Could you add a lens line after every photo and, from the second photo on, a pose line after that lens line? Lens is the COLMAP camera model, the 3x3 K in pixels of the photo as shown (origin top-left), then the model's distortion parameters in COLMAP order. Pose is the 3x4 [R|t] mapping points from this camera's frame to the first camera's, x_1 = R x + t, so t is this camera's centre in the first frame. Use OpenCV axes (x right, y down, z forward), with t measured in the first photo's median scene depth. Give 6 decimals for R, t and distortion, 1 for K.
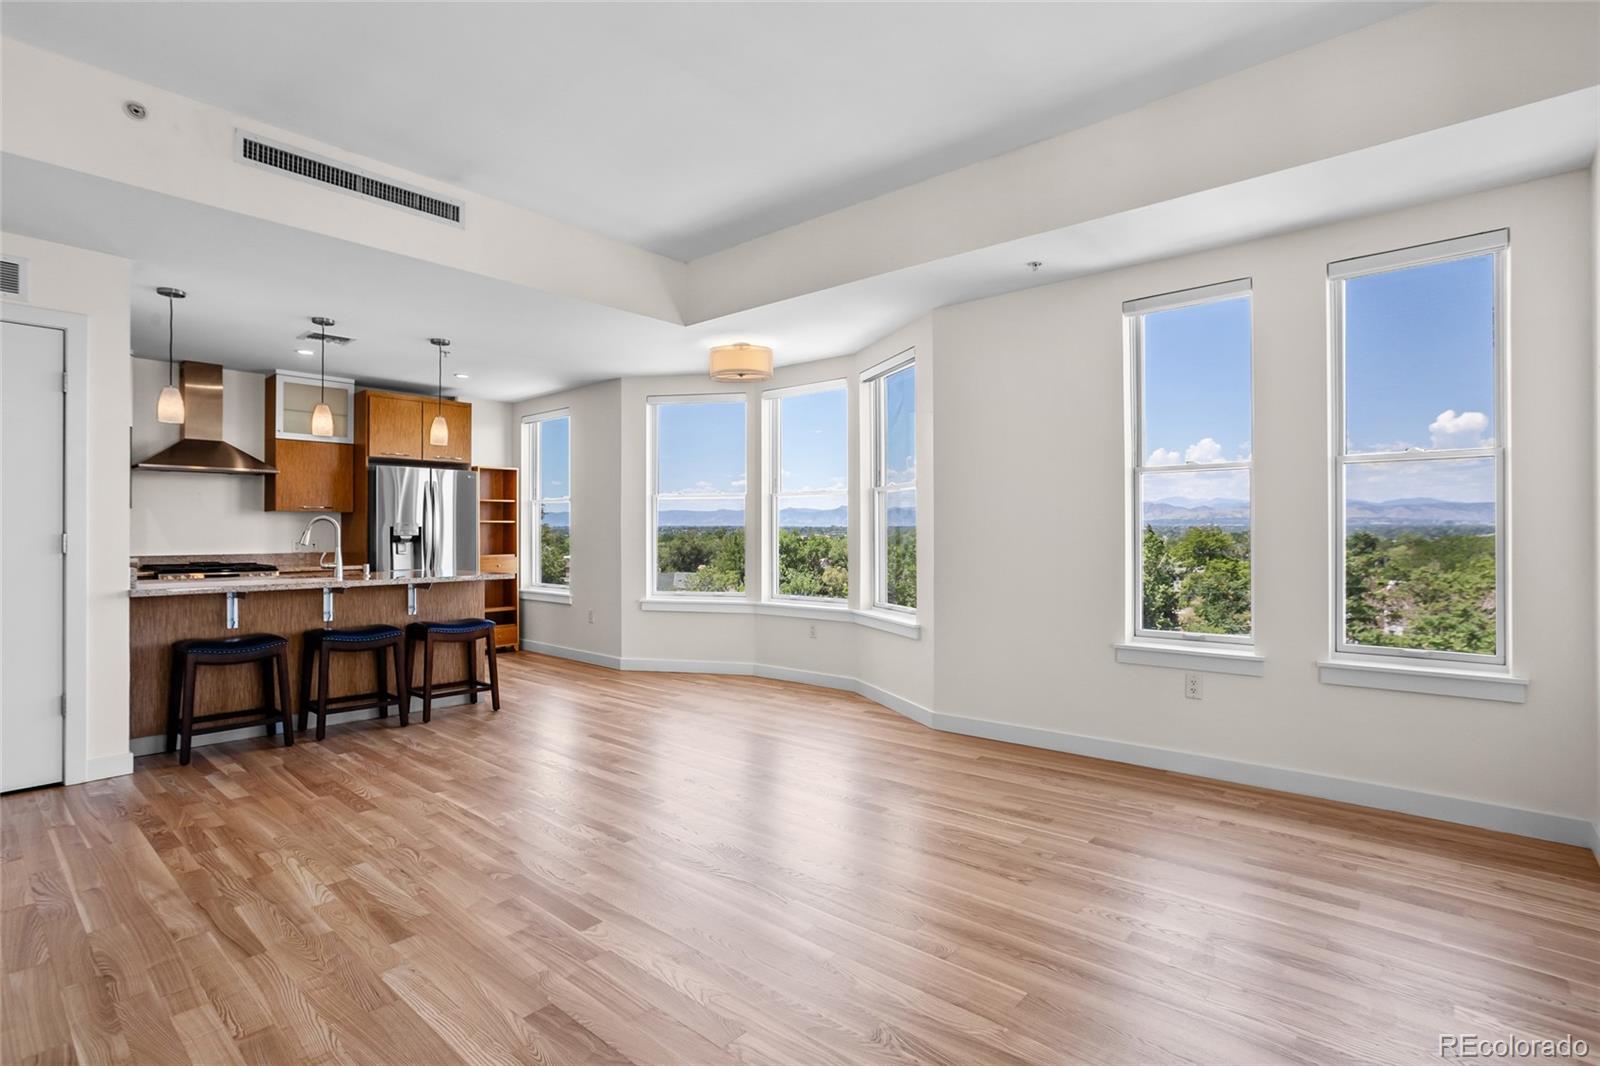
lens RADIAL K [[771.7, 0, 792.1], [0, 771.7, 530.5], [0, 0, 1]] dist [-0.056200, 0.028902]
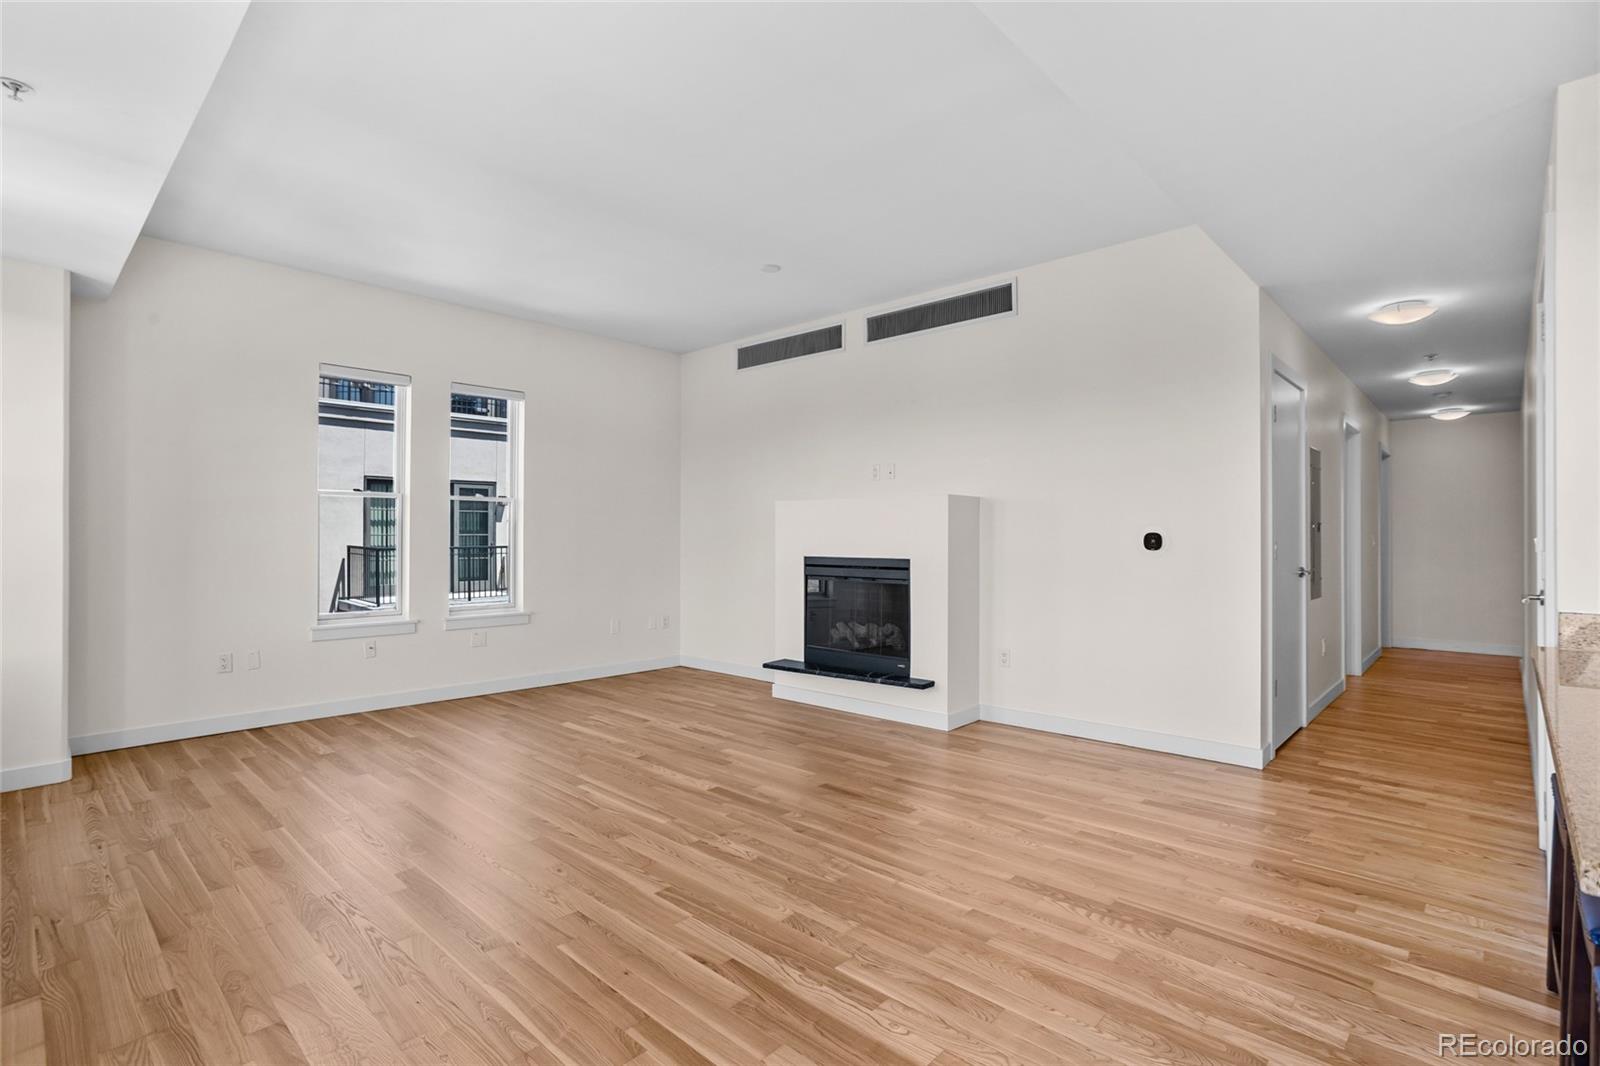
lens RADIAL K [[765.7, 0, 791.5], [0, 765.7, 532.5], [0, 0, 1]] dist [-0.045539, 0.028499]
pose [[-0.999362, -0.000840, 0.035705, -0.181675], [-0.001055, 0.999981, -0.006007, -0.004636], [-0.035699, -0.006041, -0.999344, 0.968672]]
